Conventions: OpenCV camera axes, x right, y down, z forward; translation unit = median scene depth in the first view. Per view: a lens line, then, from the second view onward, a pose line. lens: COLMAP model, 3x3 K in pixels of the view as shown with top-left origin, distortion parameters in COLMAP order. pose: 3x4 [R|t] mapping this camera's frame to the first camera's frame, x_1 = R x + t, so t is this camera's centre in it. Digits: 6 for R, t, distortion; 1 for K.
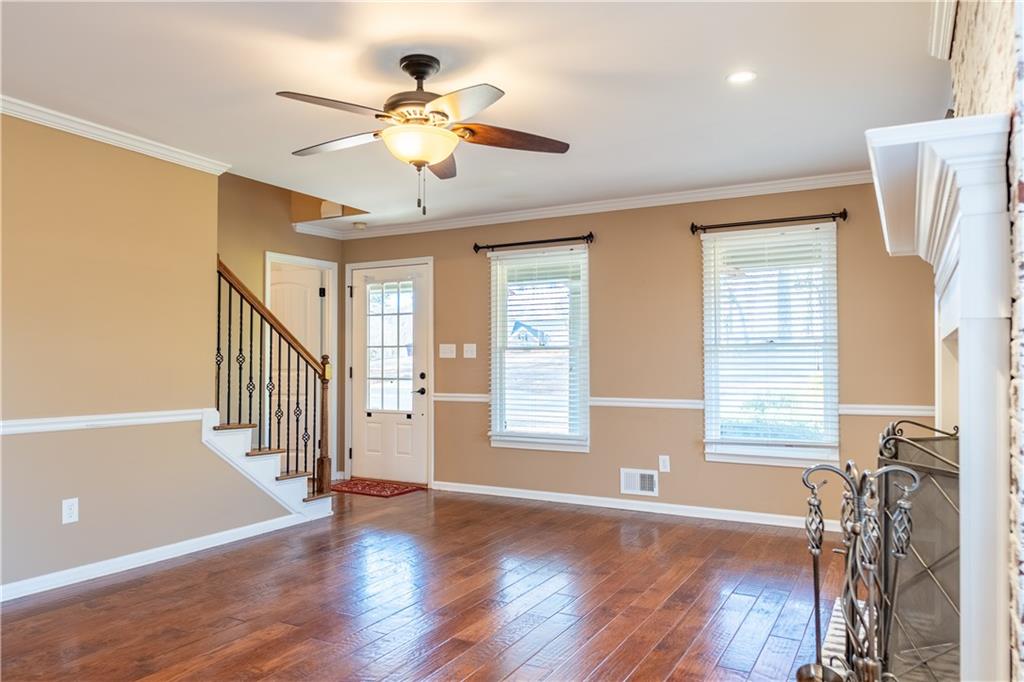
lens RADIAL K [[719.9, 0, 509.0], [0, 719.9, 345.6], [0, 0, 1]] dist [-0.011272, 0.007370]
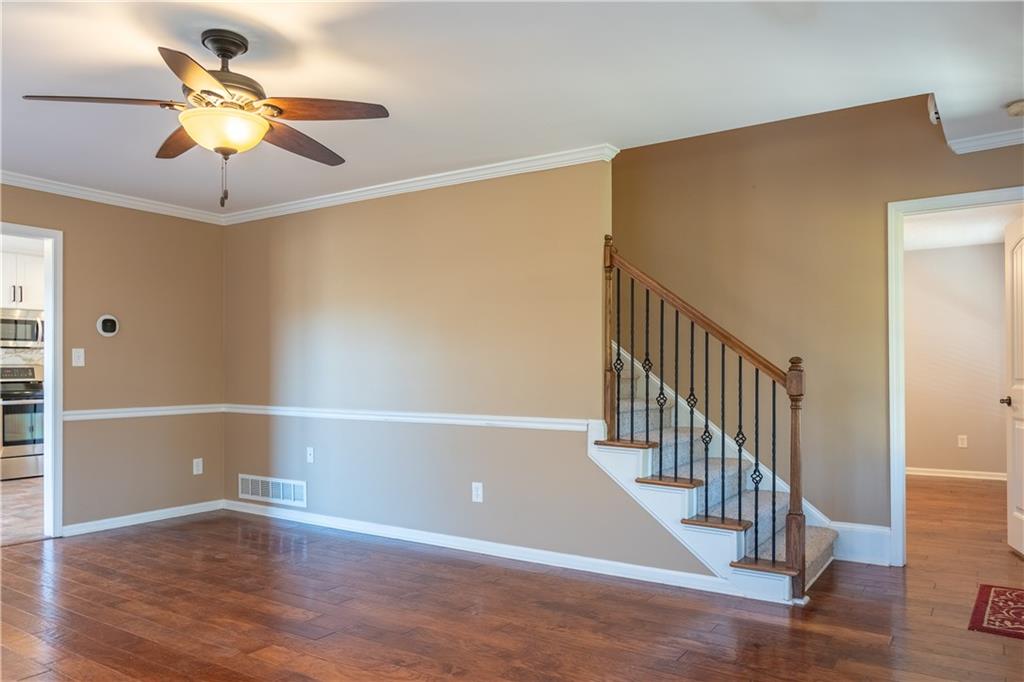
lens RADIAL K [[719.9, 0, 510.4], [0, 719.9, 364.2], [0, 0, 1]] dist [-0.011272, 0.007370]
pose [[-0.081314, -0.023487, -0.996412, 0.487110], [0.021126, 0.999457, -0.025283, 0.036285], [0.996465, -0.023106, -0.080773, 0.936097]]
